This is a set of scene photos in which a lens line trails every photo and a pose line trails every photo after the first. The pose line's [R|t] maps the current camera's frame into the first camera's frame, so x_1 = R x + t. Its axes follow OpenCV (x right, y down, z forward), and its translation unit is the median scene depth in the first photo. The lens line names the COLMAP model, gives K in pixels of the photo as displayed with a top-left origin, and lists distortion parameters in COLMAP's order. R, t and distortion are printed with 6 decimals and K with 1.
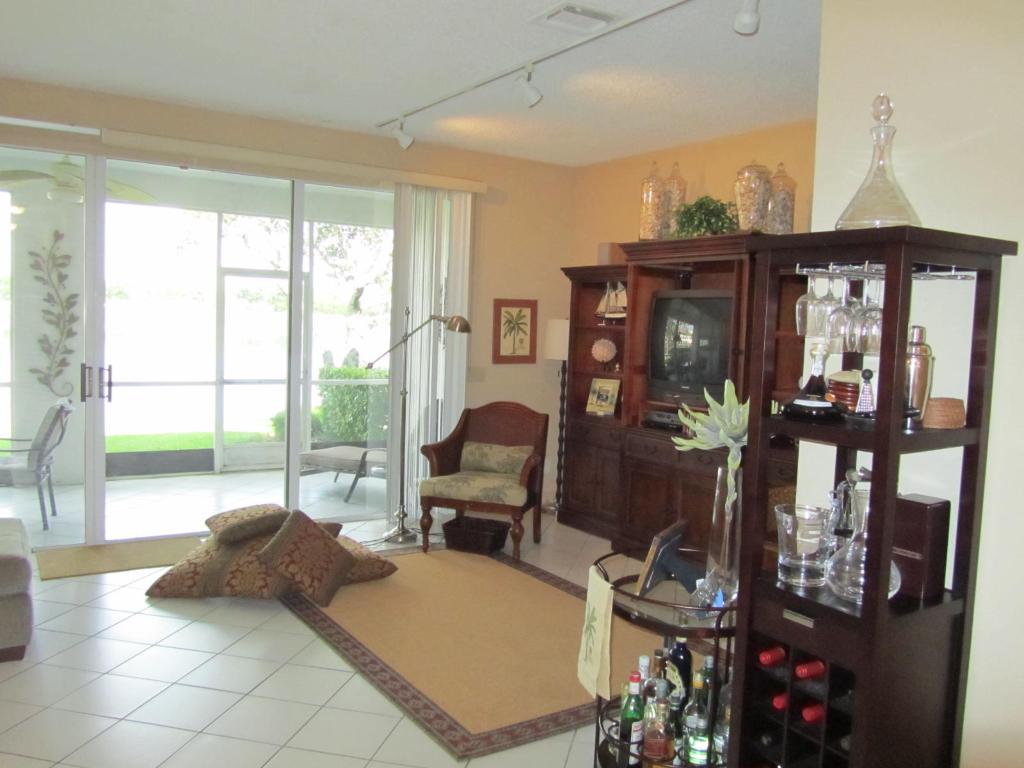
lens RADIAL K [[842.9, 0, 514.7], [0, 842.9, 385.3], [0, 0, 1]] dist [-0.045571, 0.004246]
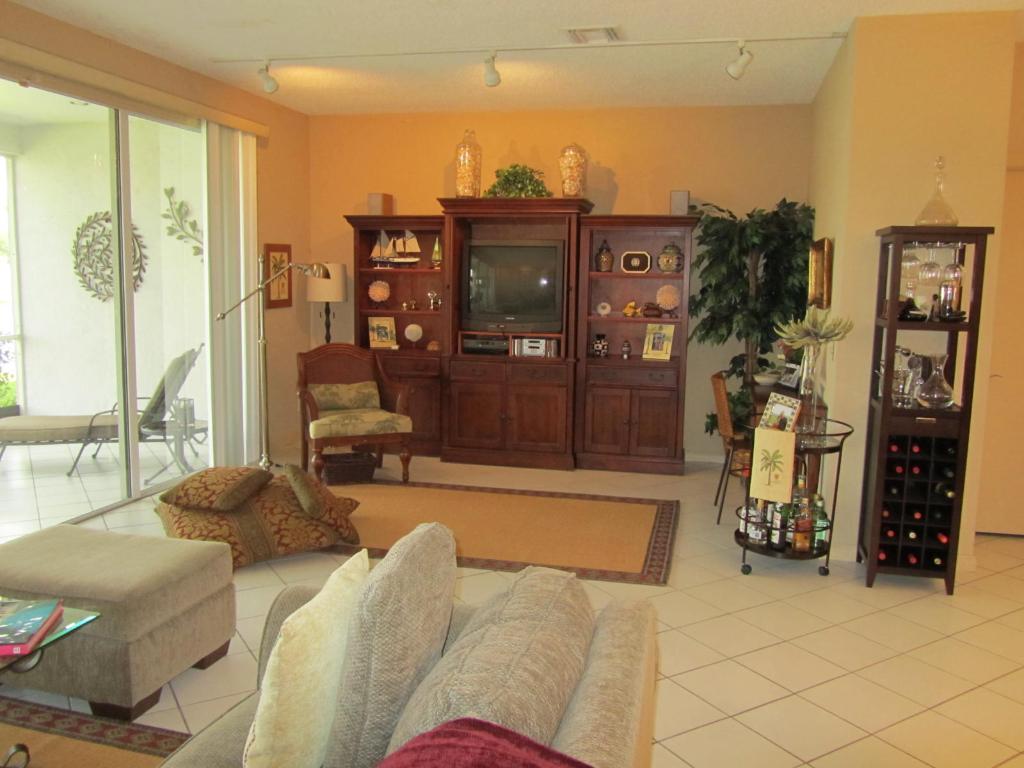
lens RADIAL K [[842.9, 0, 507.4], [0, 842.9, 384.8], [0, 0, 1]] dist [-0.045571, 0.004246]
pose [[0.720558, -0.108781, 0.684809, -0.573813], [0.056223, 0.993531, 0.098663, -0.020134], [-0.691112, -0.032590, 0.722013, 0.084421]]
